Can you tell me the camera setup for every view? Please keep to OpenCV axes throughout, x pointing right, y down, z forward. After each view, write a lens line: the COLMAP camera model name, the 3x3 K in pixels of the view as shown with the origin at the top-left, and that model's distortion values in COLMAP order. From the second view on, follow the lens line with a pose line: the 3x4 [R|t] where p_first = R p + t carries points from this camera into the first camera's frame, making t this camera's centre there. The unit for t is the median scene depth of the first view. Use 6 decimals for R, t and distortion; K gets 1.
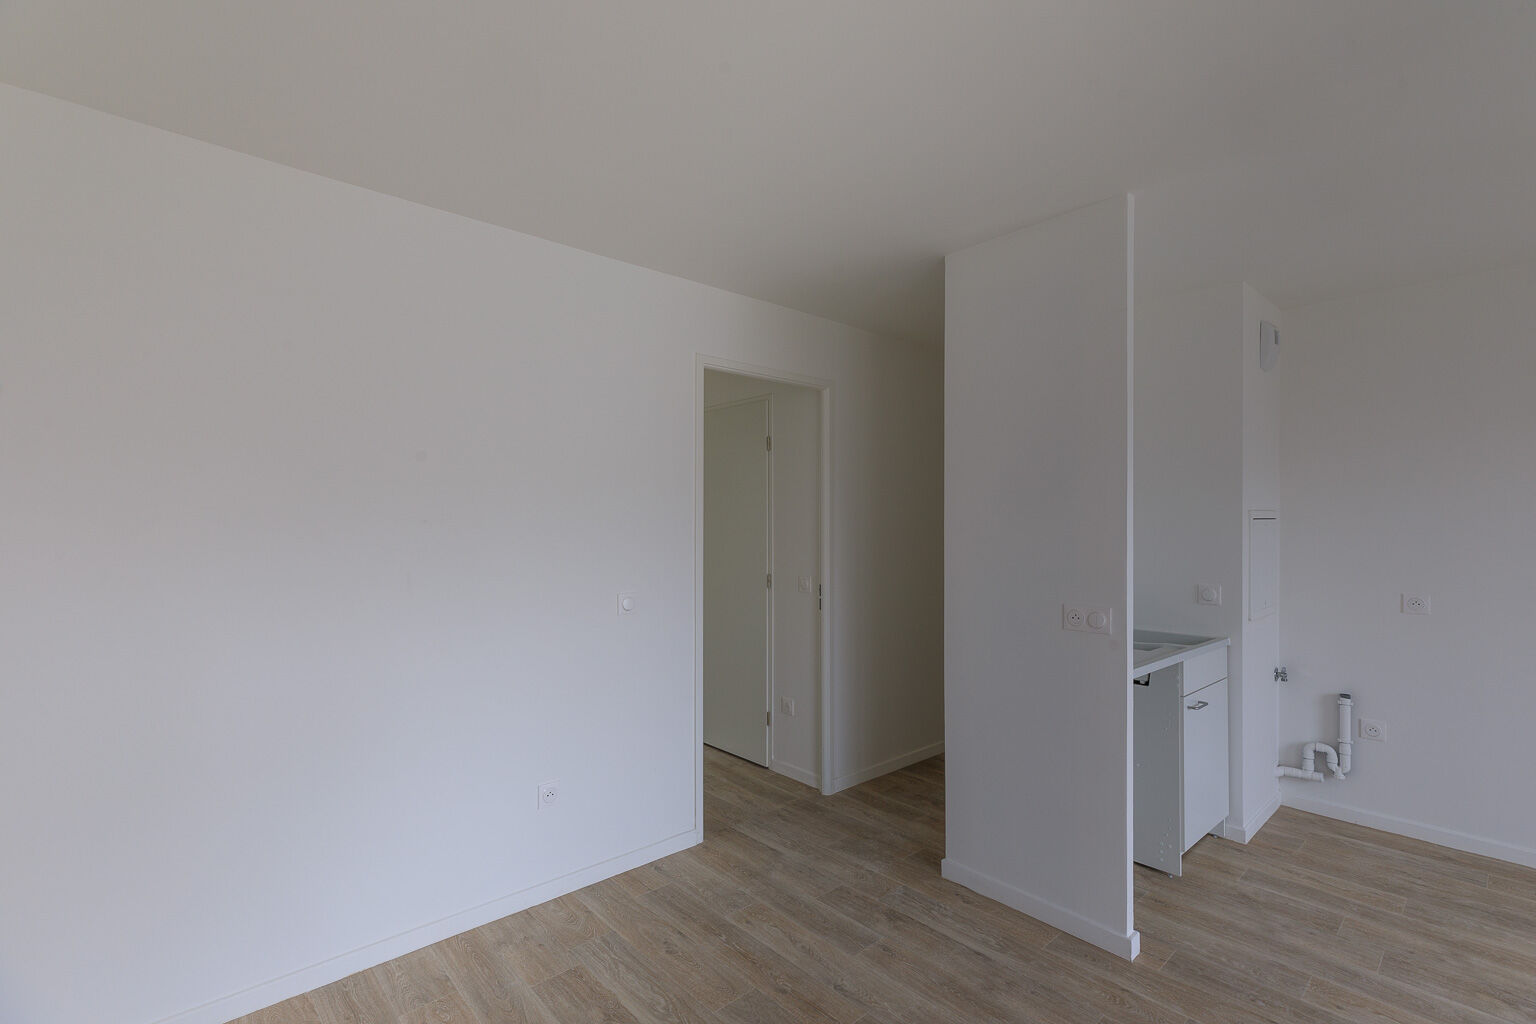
lens RADIAL K [[708.1, 0, 710.7], [0, 708.1, 570.5], [0, 0, 1]] dist [0.009533, -0.000875]
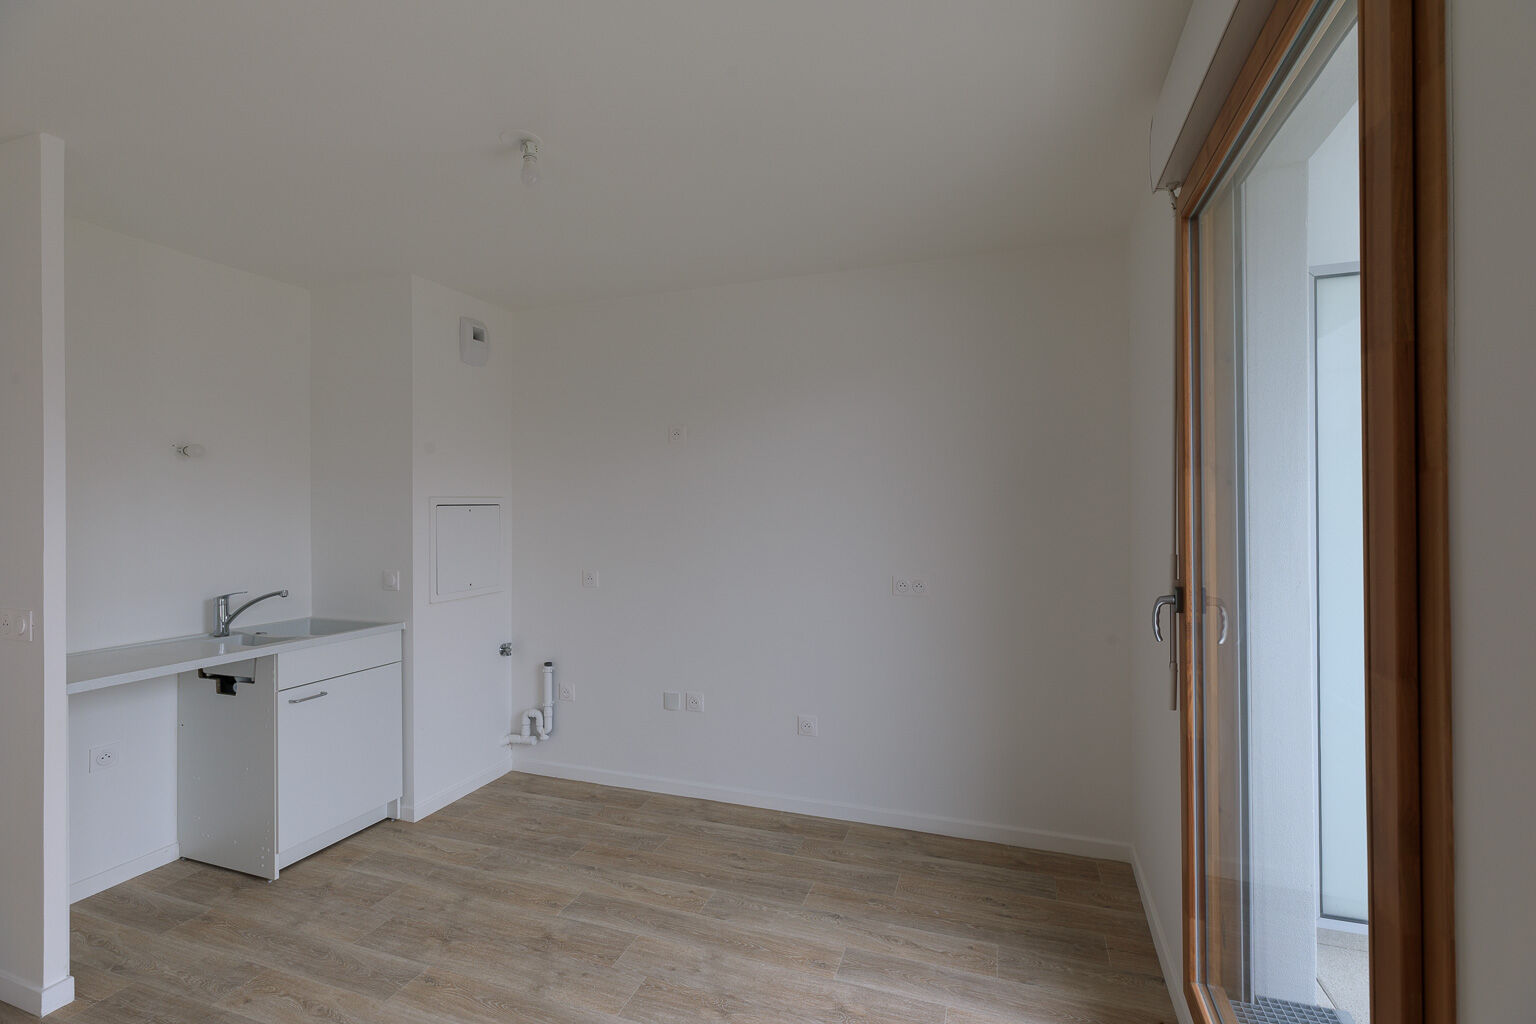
lens RADIAL K [[708.1, 0, 761.1], [0, 708.1, 507.5], [0, 0, 1]] dist [0.009533, -0.000875]
pose [[0.864679, 0.003747, 0.502310, 0.632237], [0.032071, 0.997520, -0.062647, 0.009855], [-0.501300, 0.070279, 0.862415, -0.161331]]
